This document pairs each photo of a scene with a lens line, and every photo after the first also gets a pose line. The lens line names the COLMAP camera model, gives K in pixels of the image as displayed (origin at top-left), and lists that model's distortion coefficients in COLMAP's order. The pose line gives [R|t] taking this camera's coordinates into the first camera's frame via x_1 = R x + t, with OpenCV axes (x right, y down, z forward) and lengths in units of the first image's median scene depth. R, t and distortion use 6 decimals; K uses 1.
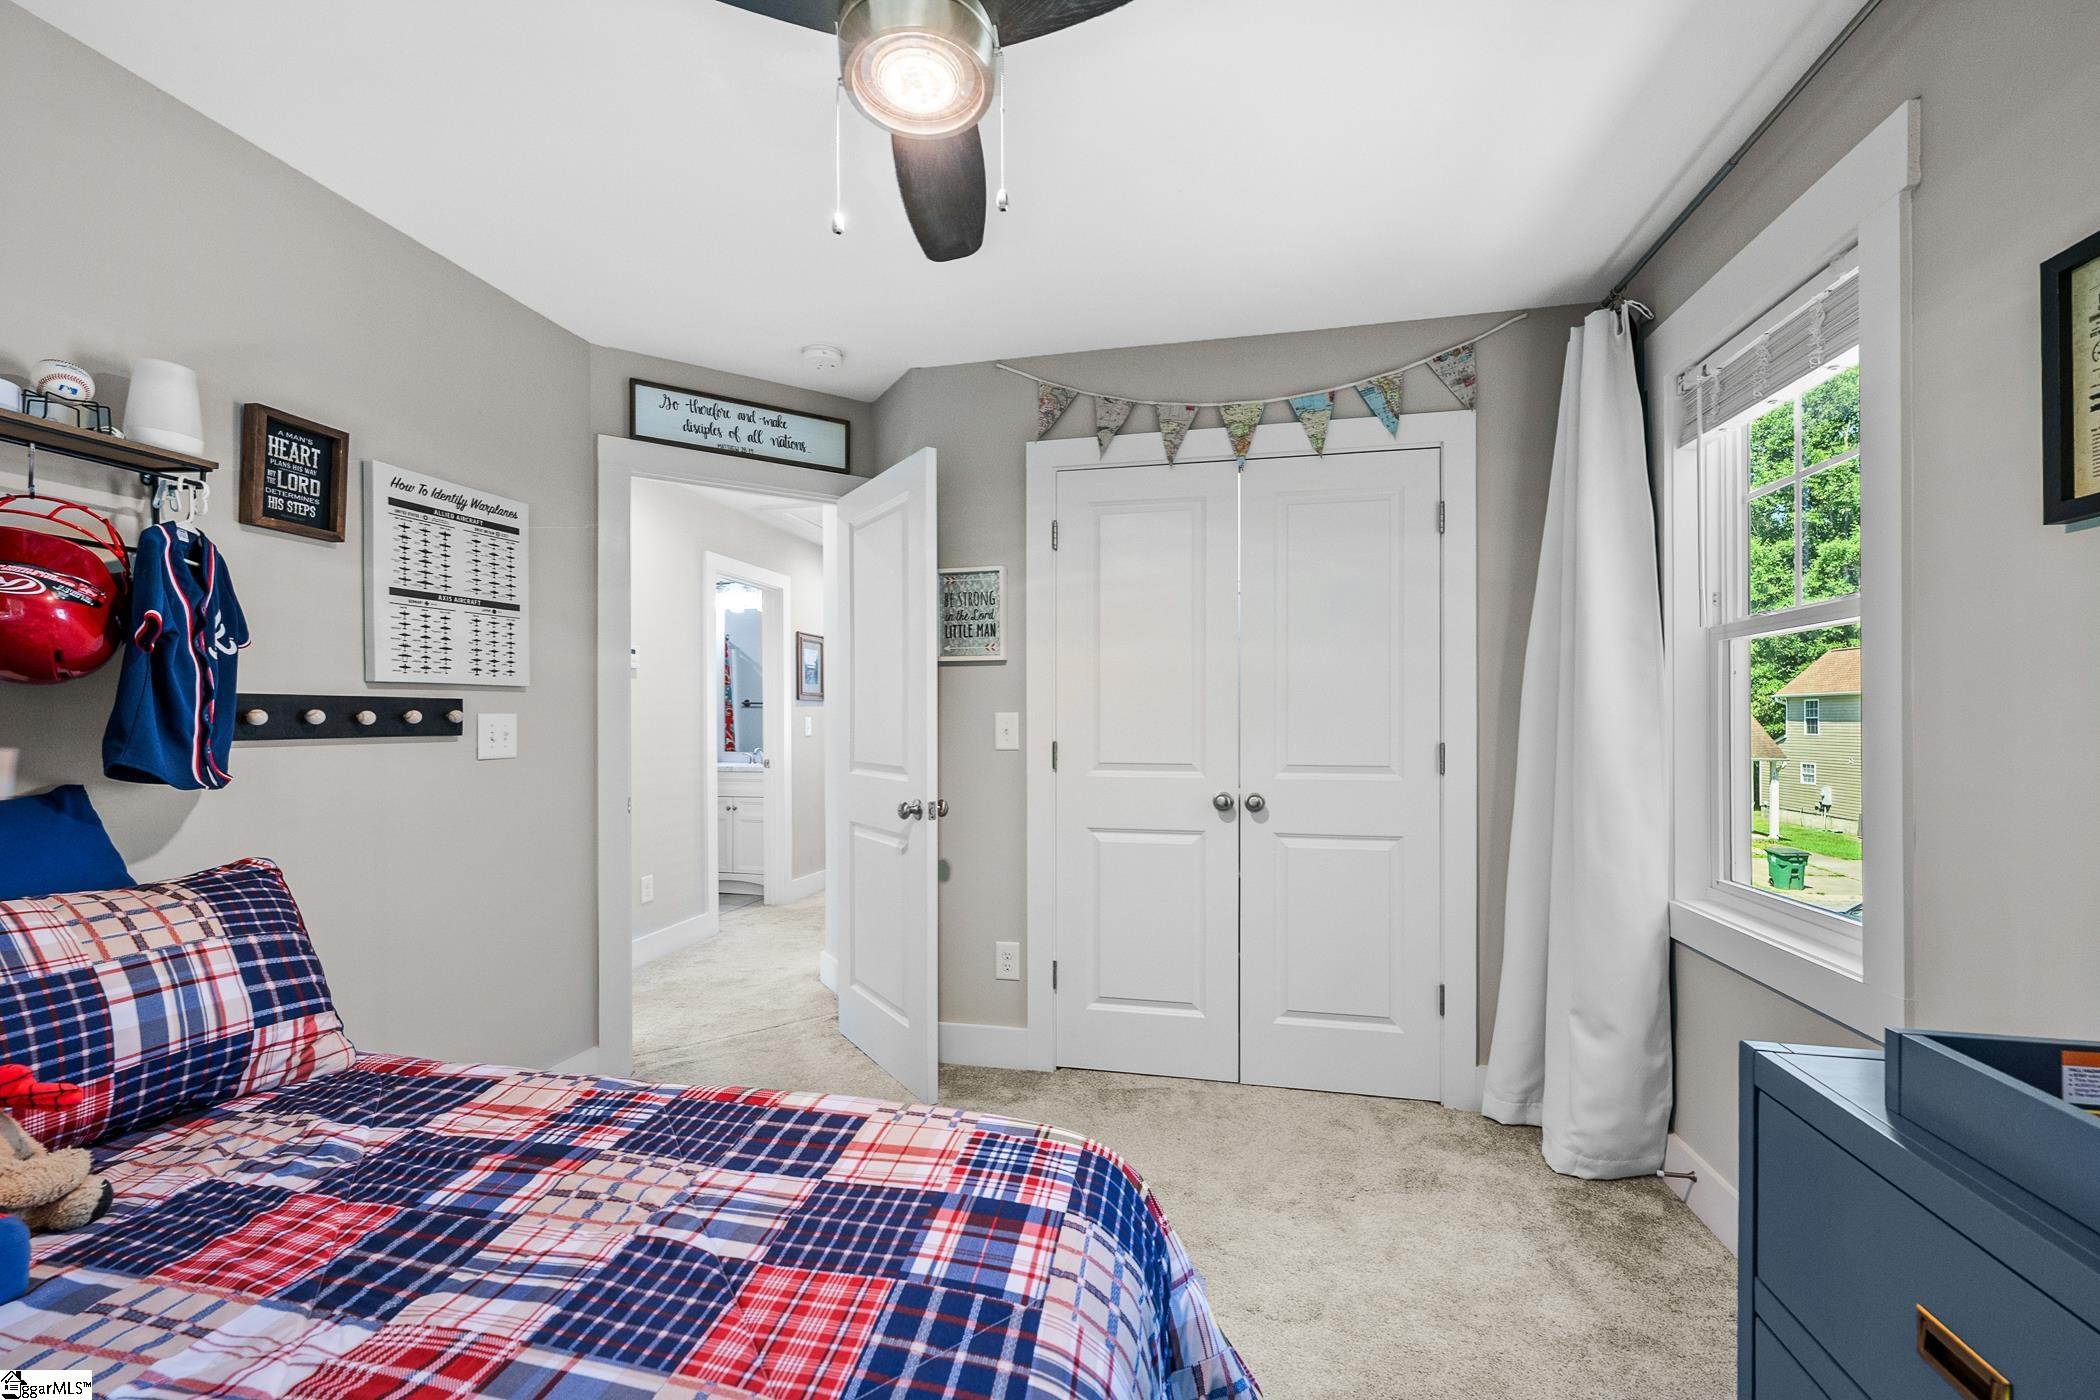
lens RADIAL K [[839.0, 0, 1034.9], [0, 839.0, 712.2], [0, 0, 1]] dist [-0.000178, -0.000394]
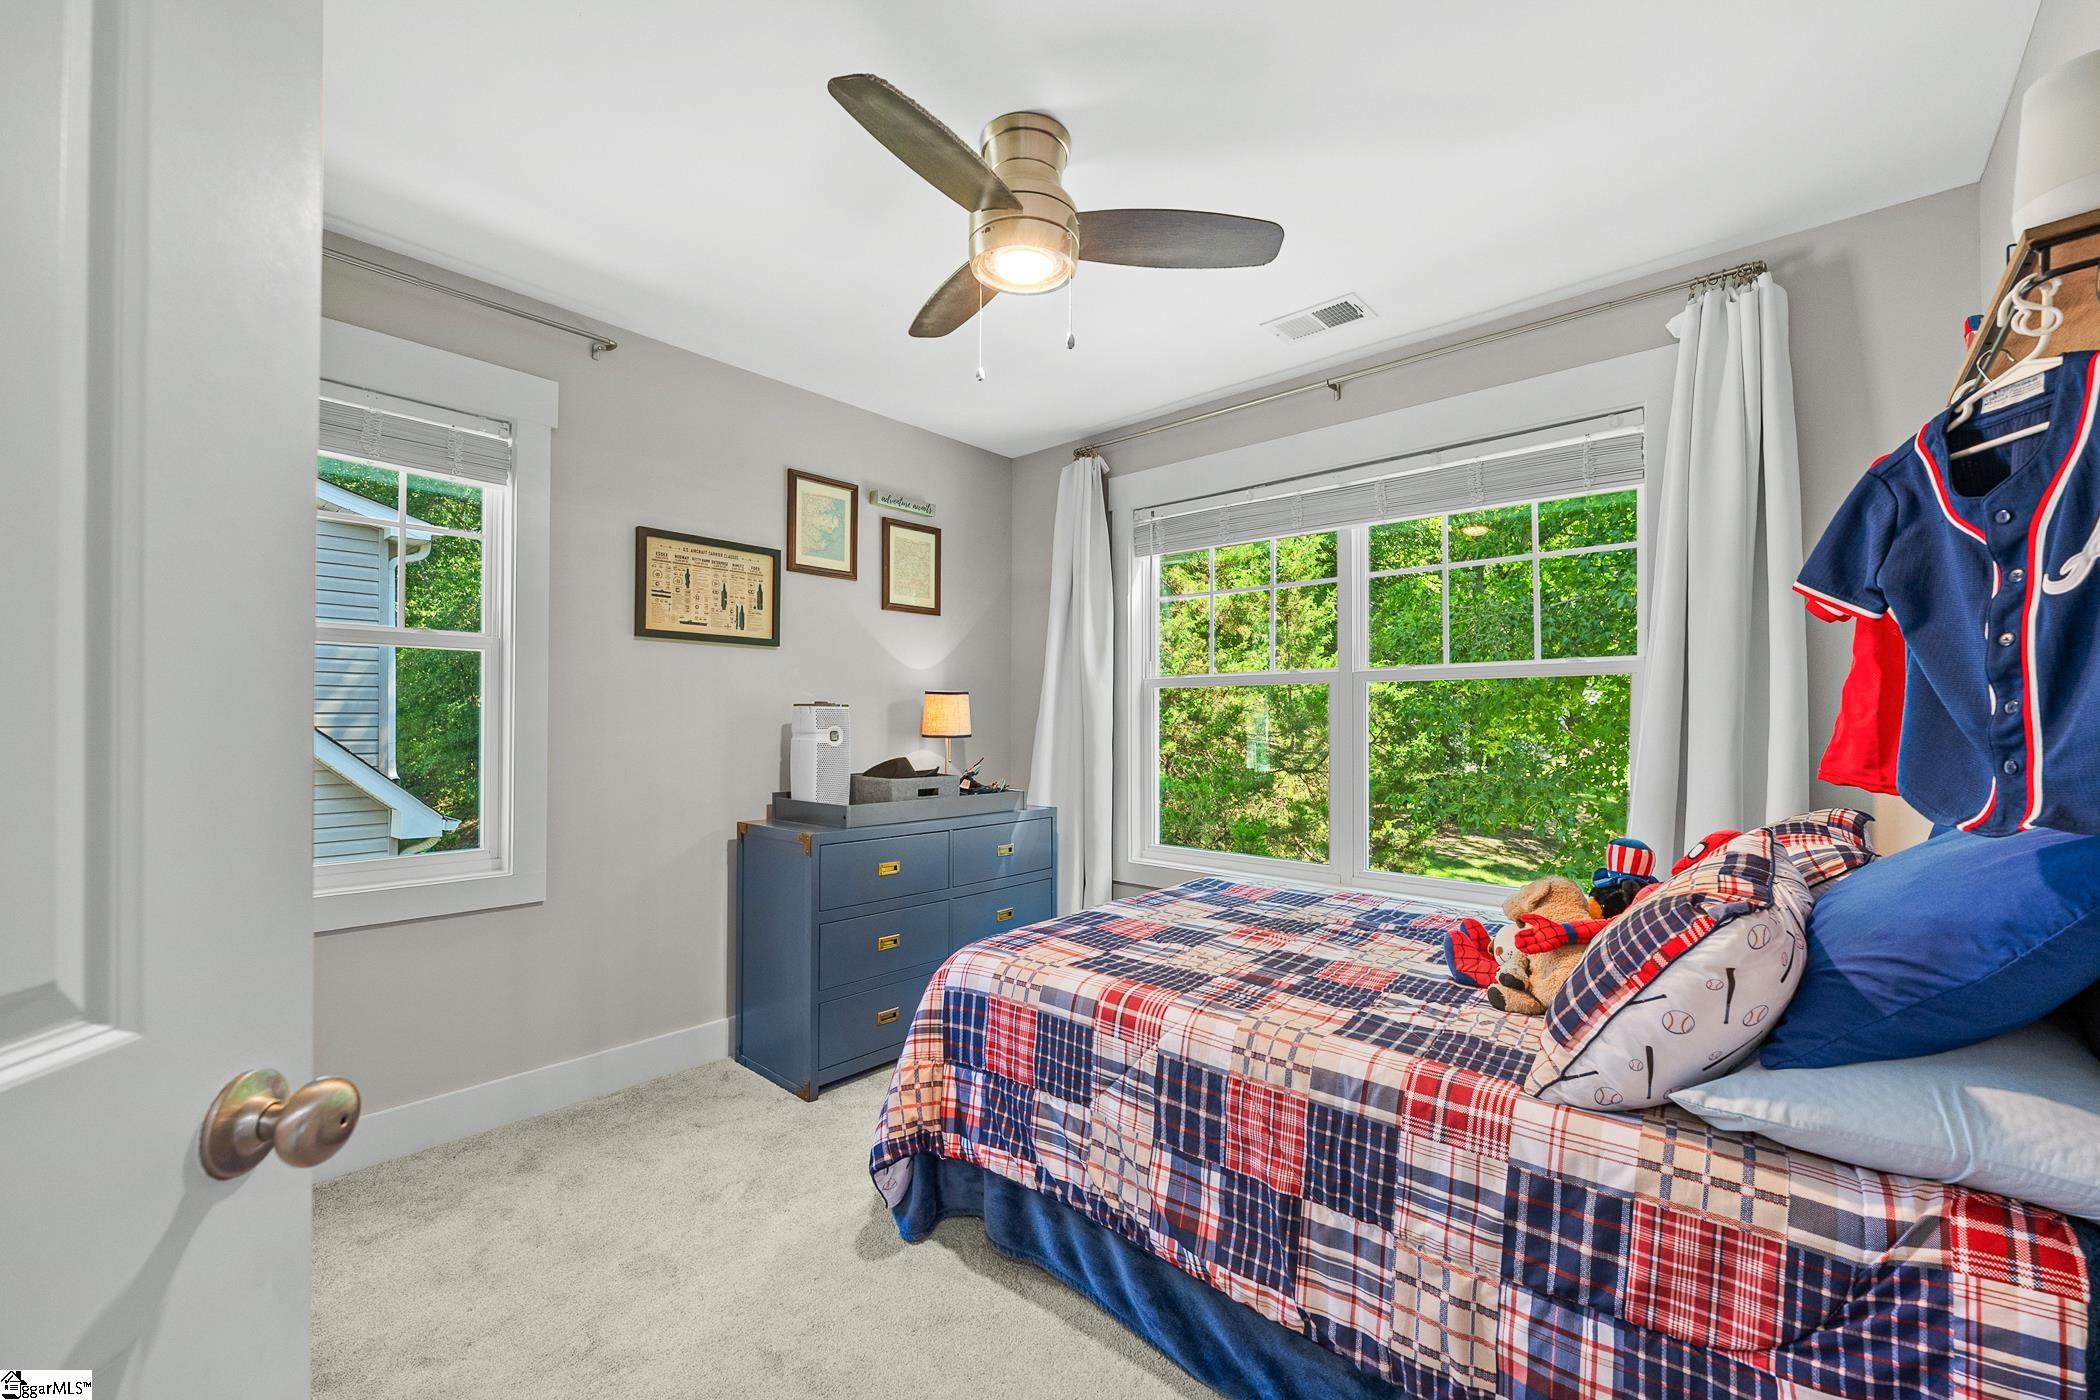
lens RADIAL K [[839.0, 0, 1038.0], [0, 839.0, 704.1], [0, 0, 1]] dist [-0.000178, -0.000394]
pose [[-0.871622, 0.009253, 0.490092, -0.578622], [-0.005883, 0.999552, -0.029335, 0.017639], [-0.490144, -0.028453, -0.871177, 1.501046]]
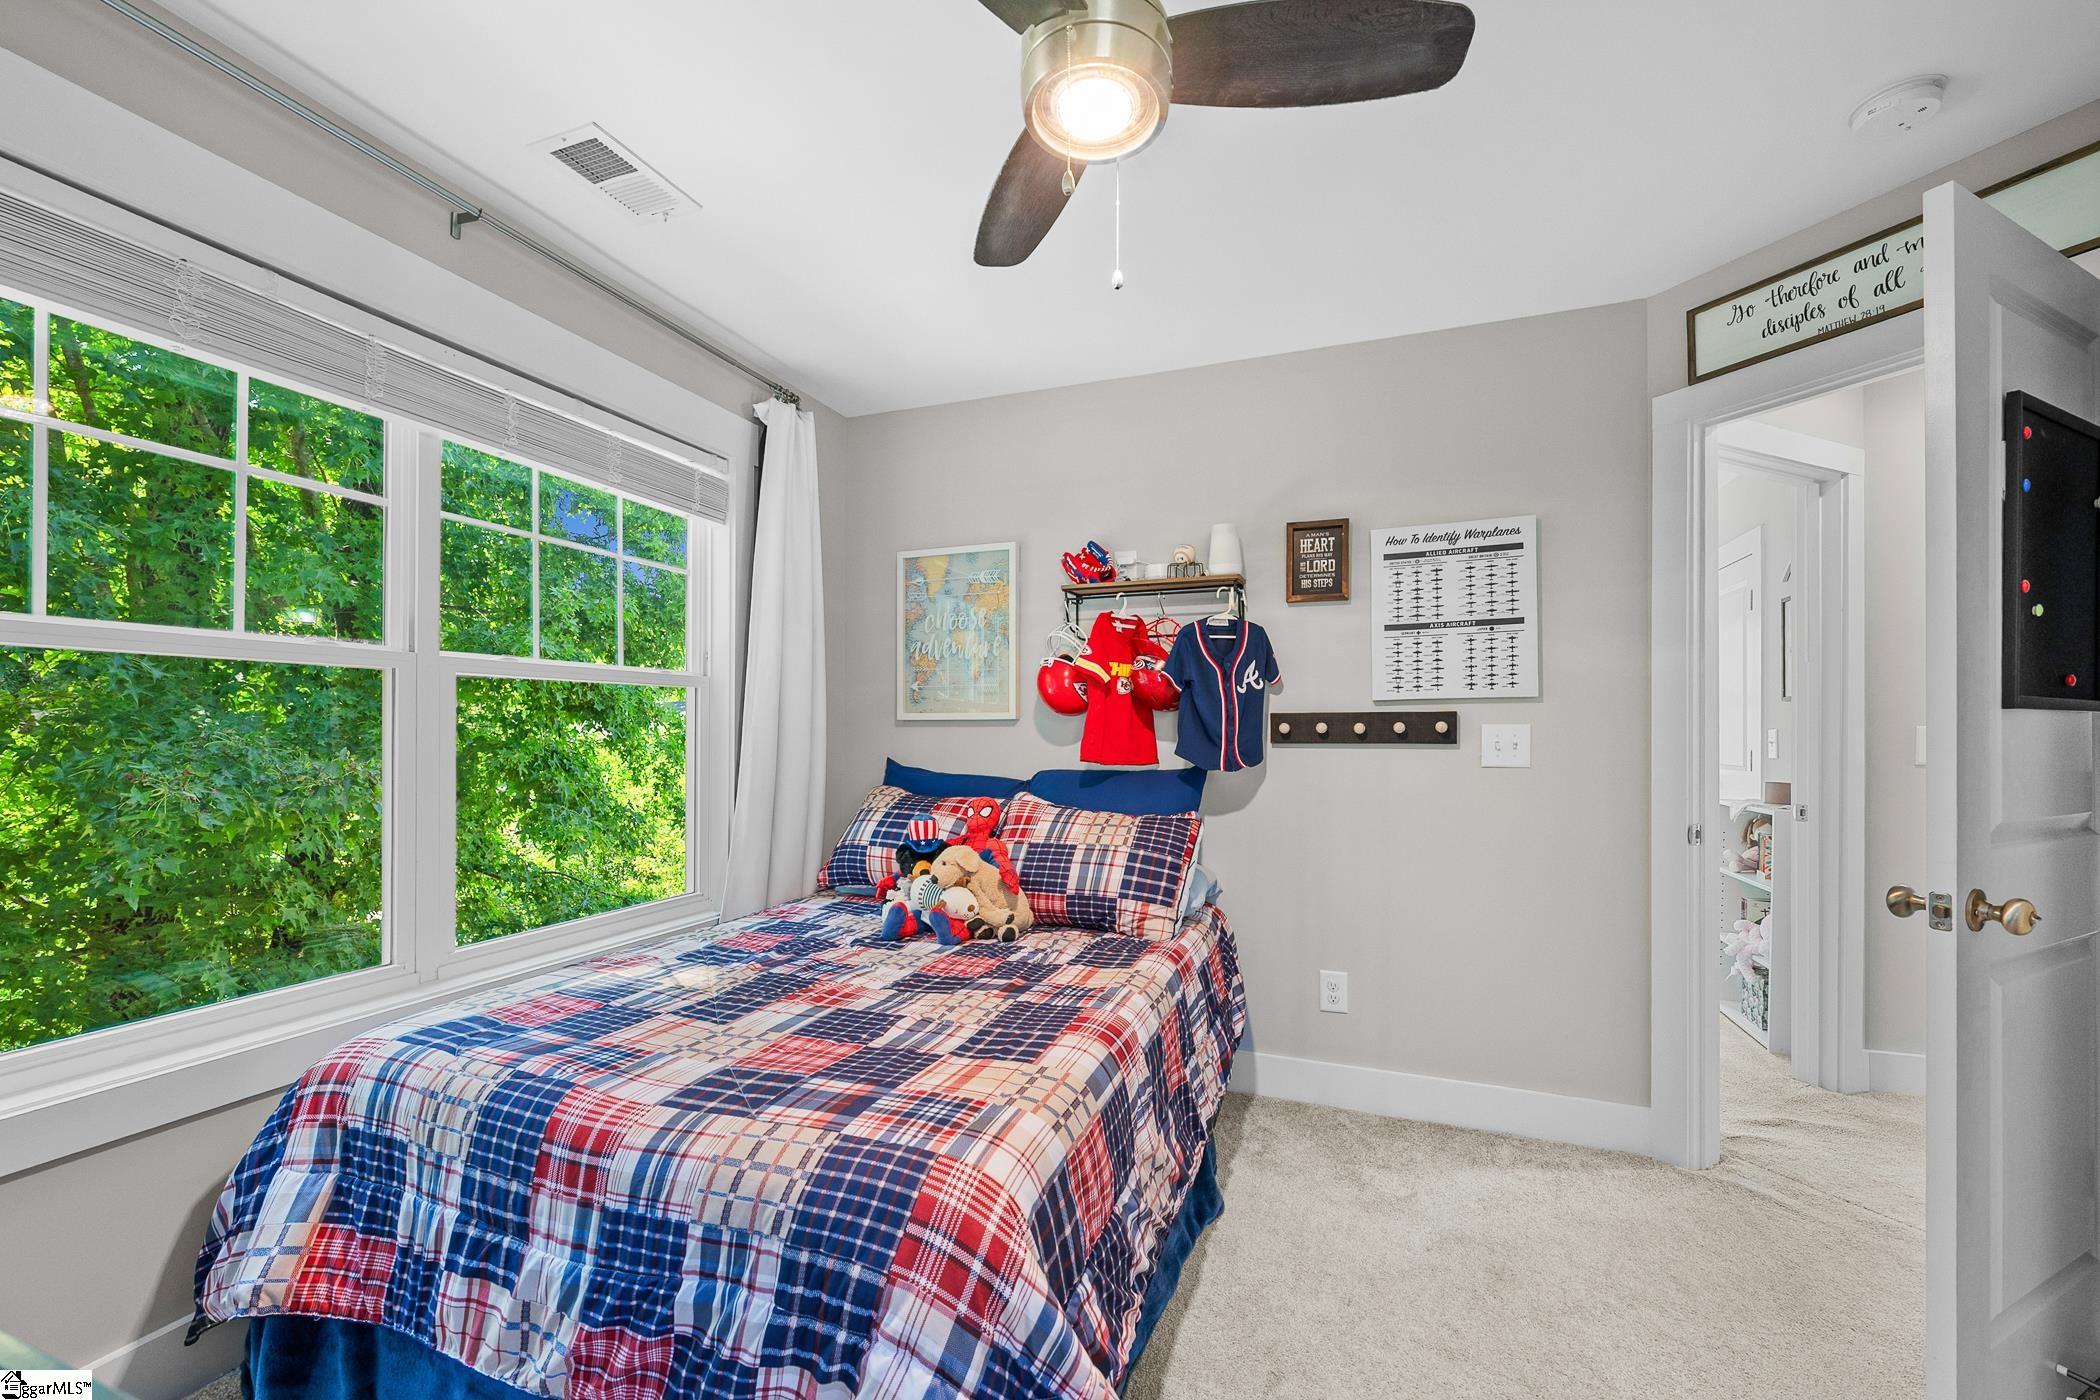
lens RADIAL K [[839.0, 0, 1059.9], [0, 839.0, 721.7], [0, 0, 1]] dist [-0.000178, -0.000394]
pose [[-0.136108, -0.010095, -0.990643, 0.599579], [0.008740, 0.999897, -0.011390, 0.007498], [0.990655, -0.010209, -0.136006, 0.739332]]
